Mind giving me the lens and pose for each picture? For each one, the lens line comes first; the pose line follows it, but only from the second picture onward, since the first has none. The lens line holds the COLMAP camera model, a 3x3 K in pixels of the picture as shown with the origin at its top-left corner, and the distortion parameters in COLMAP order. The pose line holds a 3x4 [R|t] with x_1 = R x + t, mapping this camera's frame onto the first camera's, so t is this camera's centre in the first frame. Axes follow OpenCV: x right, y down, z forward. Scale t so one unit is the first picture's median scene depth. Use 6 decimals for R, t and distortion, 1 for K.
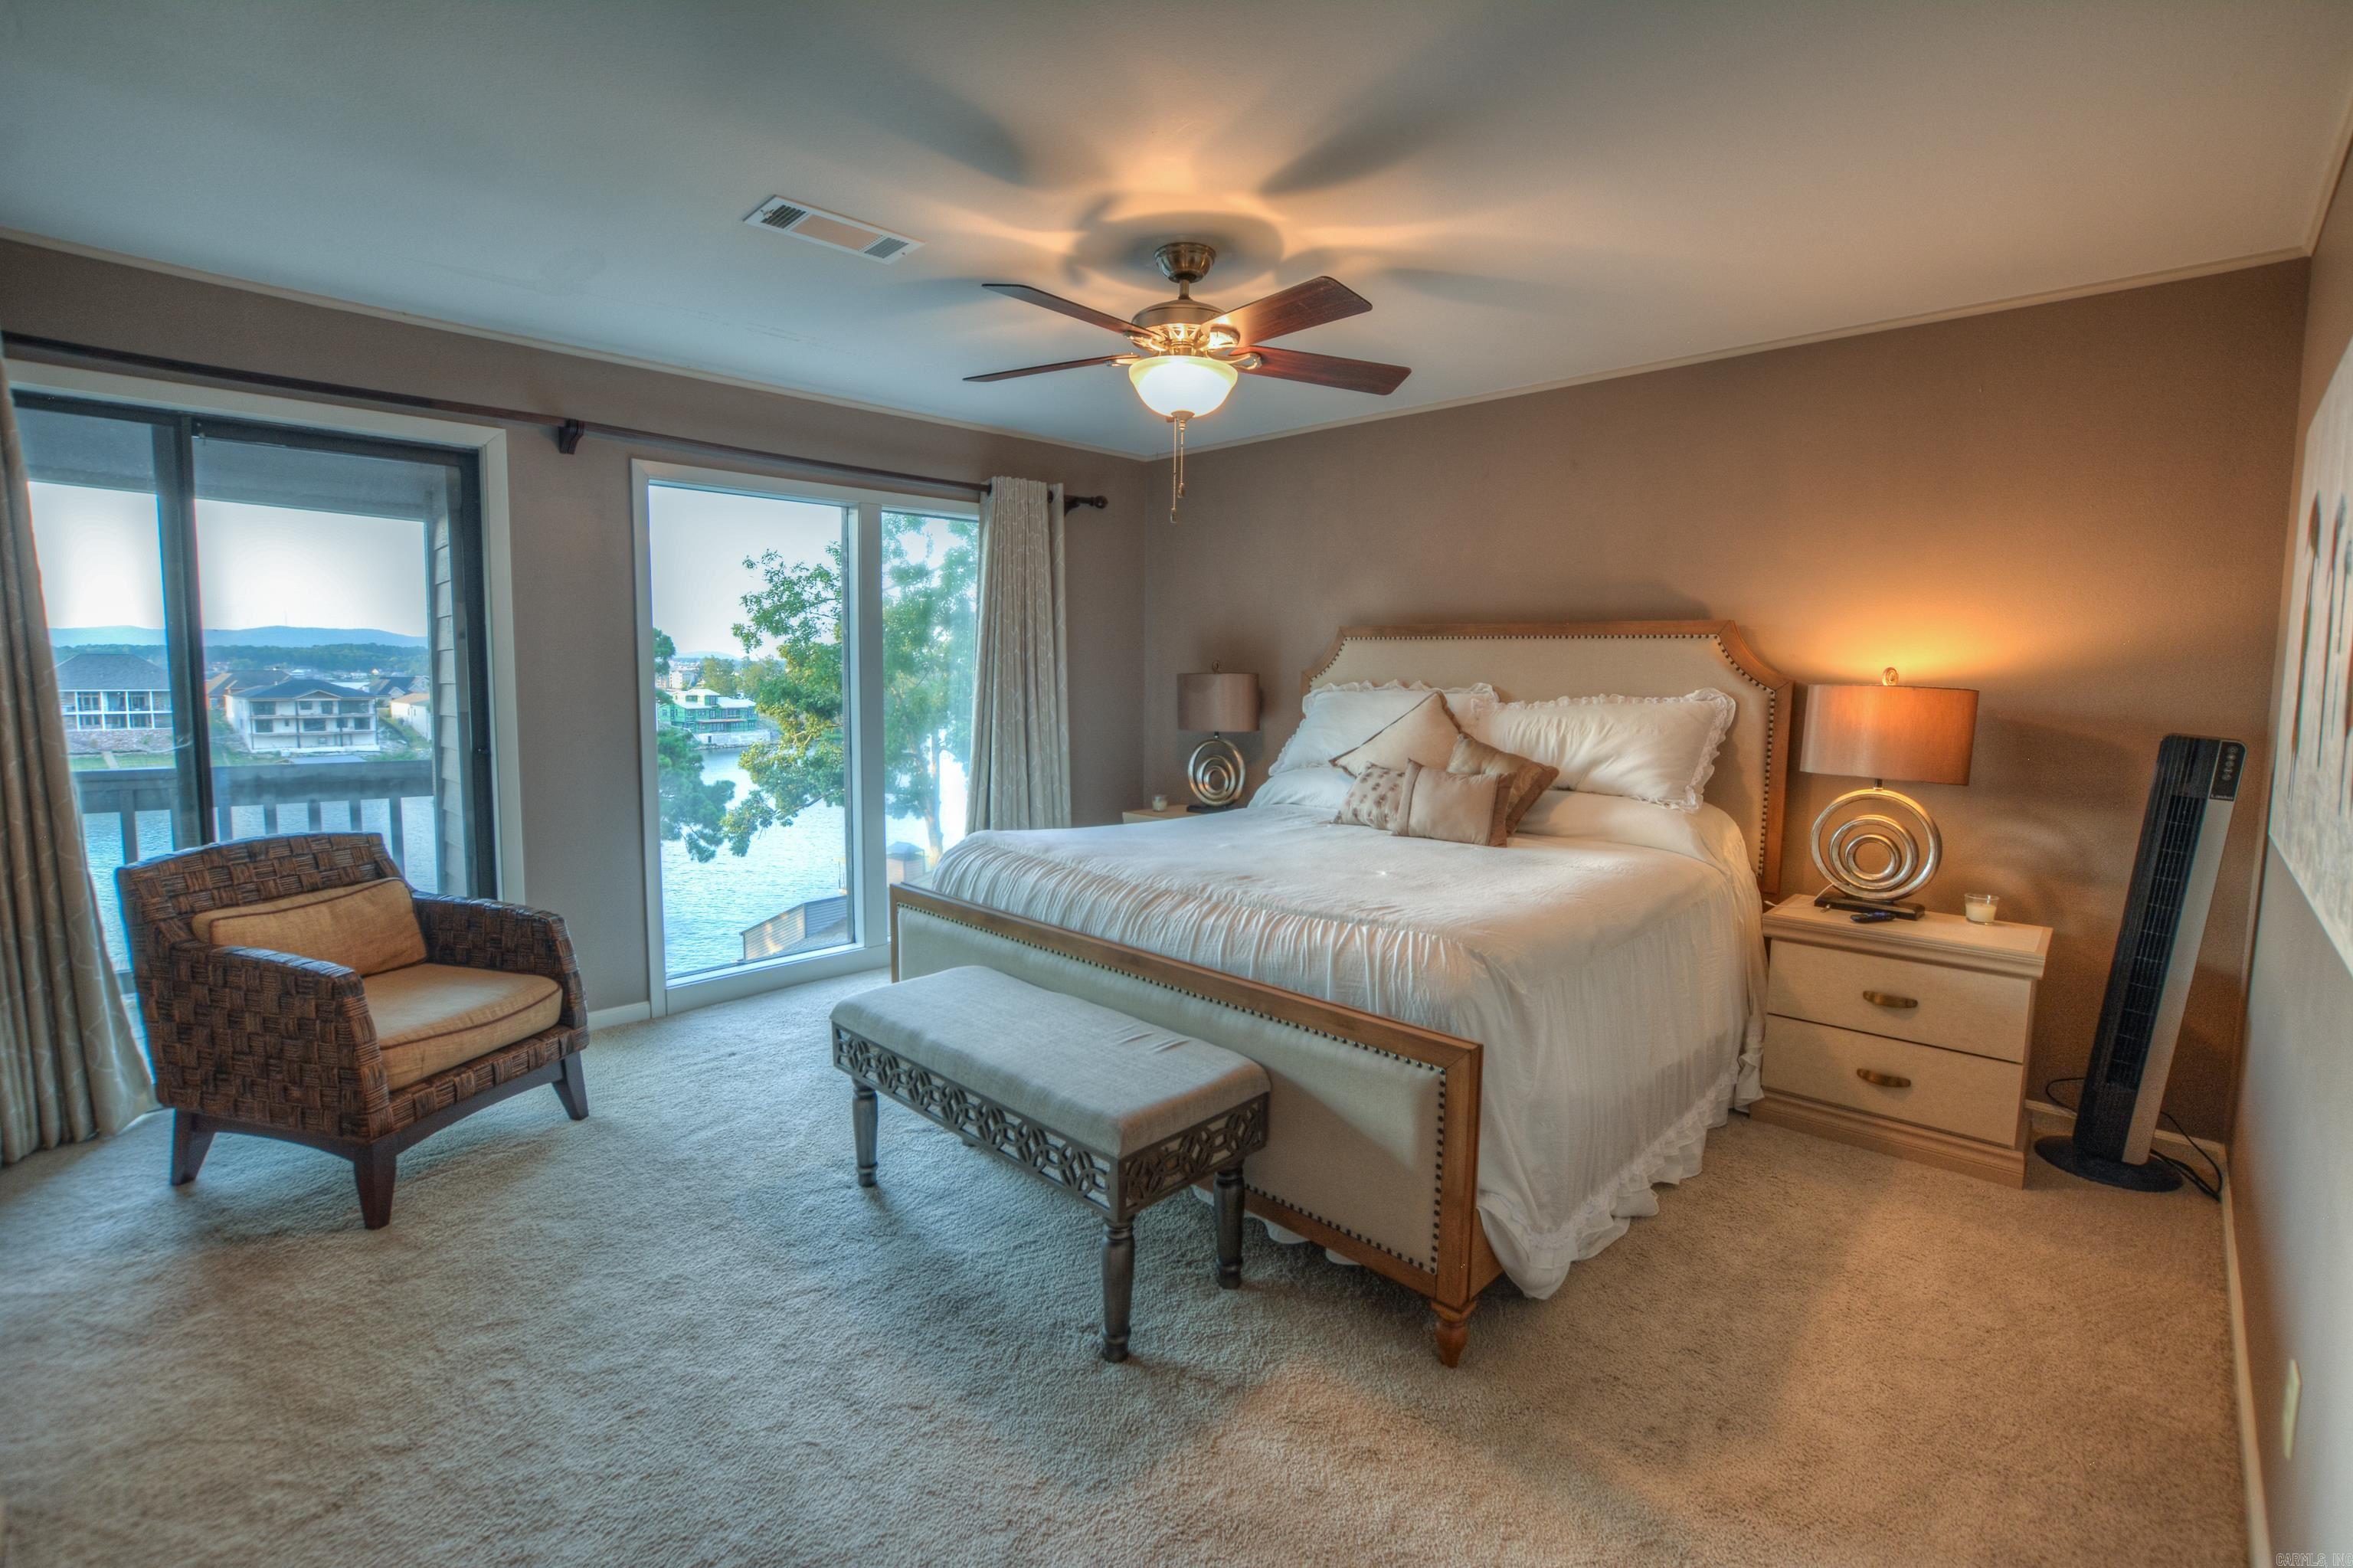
lens RADIAL K [[1071.2, 0, 1172.4], [0, 1071.2, 776.2], [0, 0, 1]] dist [-0.036407, 0.006265]
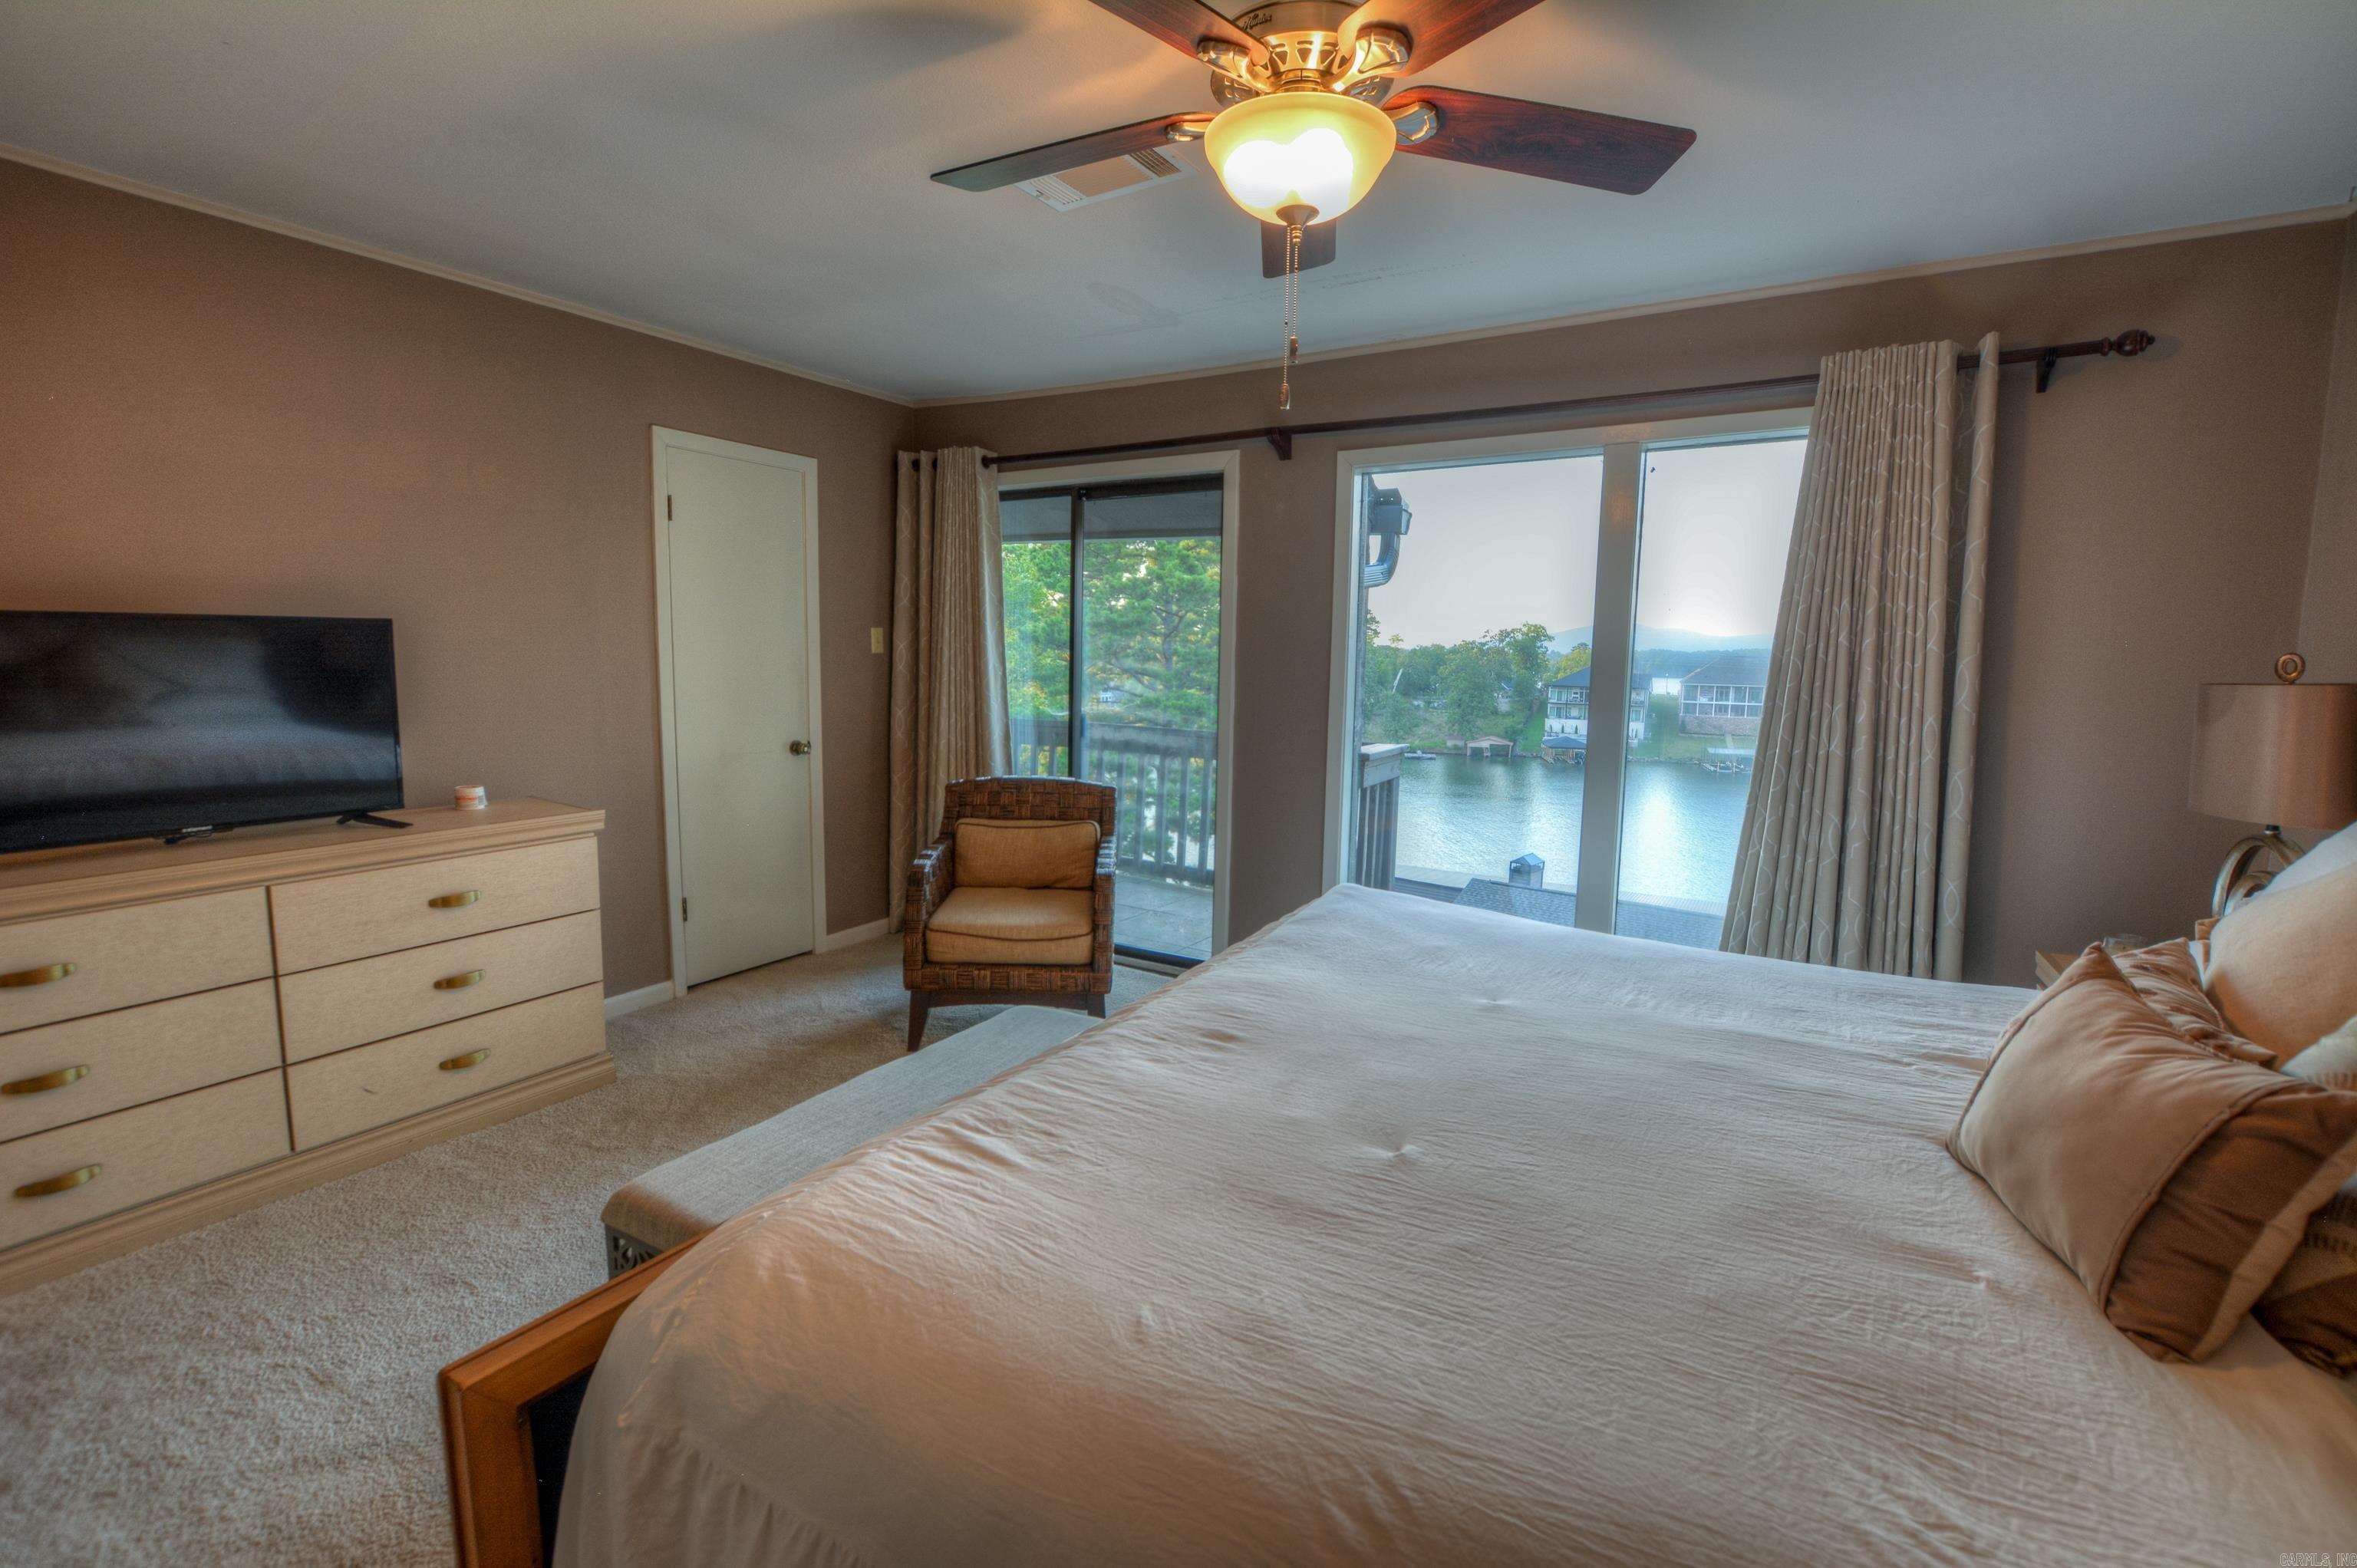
lens RADIAL K [[1072.9, 0, 1174.3], [0, 1072.9, 776.2], [0, 0, 1]] dist [-0.036407, 0.006265]
pose [[0.227146, 0.100954, -0.968614, 0.496631], [-0.103648, 0.991469, 0.079030, -0.066224], [0.968329, 0.082444, 0.235672, 0.693000]]
